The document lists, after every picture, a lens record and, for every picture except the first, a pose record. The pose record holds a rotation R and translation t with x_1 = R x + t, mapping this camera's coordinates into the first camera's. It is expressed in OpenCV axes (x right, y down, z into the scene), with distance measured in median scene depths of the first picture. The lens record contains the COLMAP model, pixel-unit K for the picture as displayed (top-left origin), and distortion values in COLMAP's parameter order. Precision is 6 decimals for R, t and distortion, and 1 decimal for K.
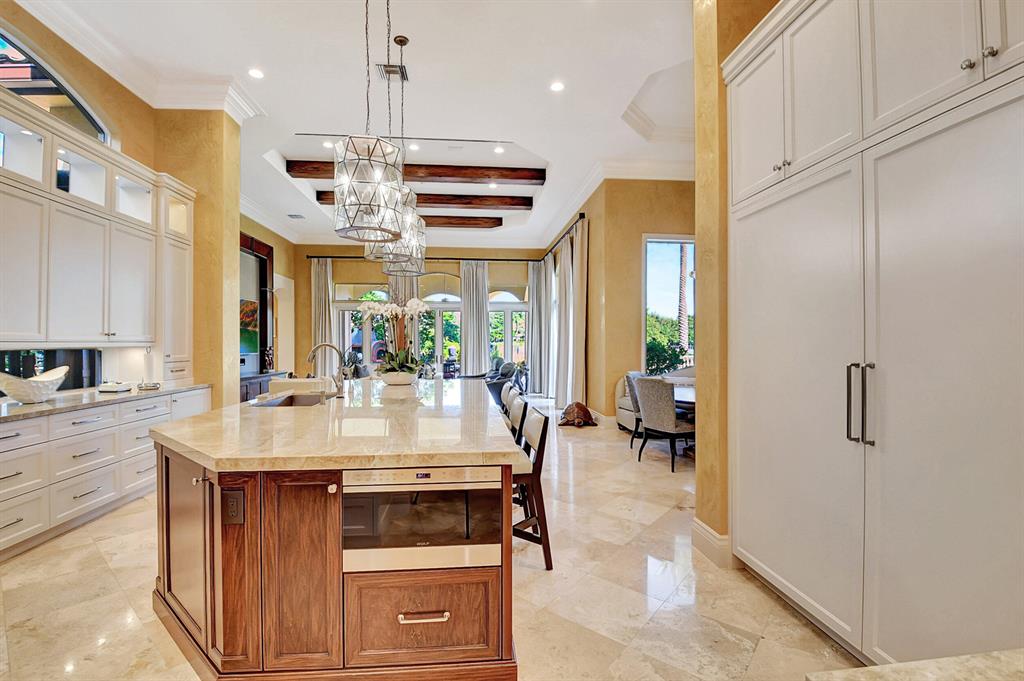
lens RADIAL K [[460.4, 0, 508.7], [0, 460.4, 342.2], [0, 0, 1]] dist [-0.007879, -0.012787]
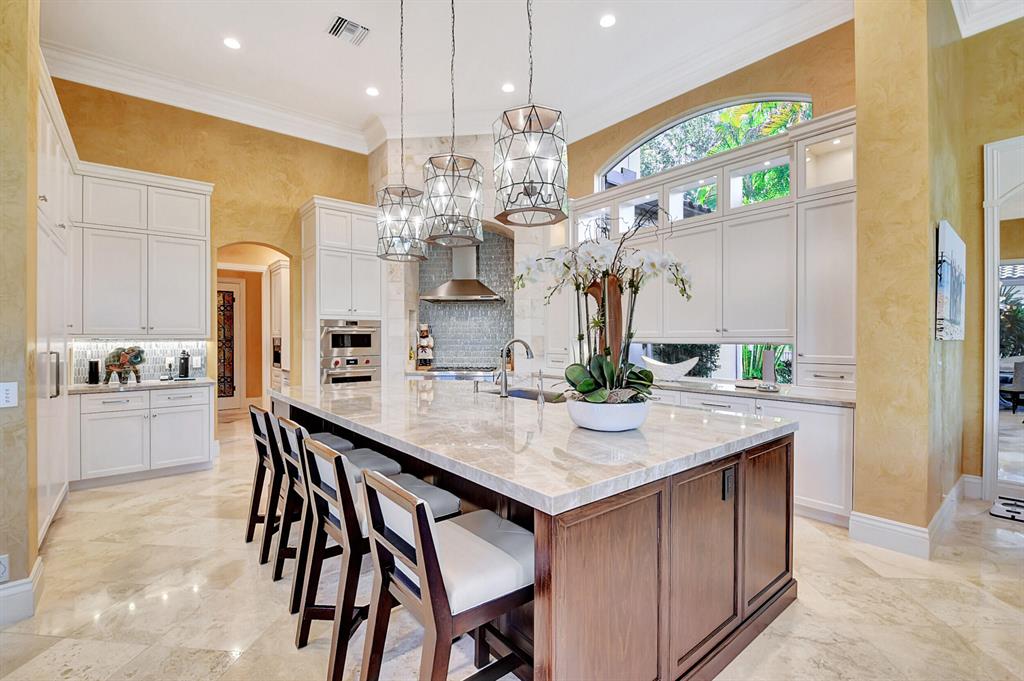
lens RADIAL K [[460.4, 0, 508.7], [0, 460.4, 342.9], [0, 0, 1]] dist [-0.007879, -0.012787]
pose [[-0.832706, 0.012596, -0.553573, 0.088192], [0.006860, 0.999899, 0.012432, -0.003261], [0.553673, 0.006555, -0.832708, 1.179229]]
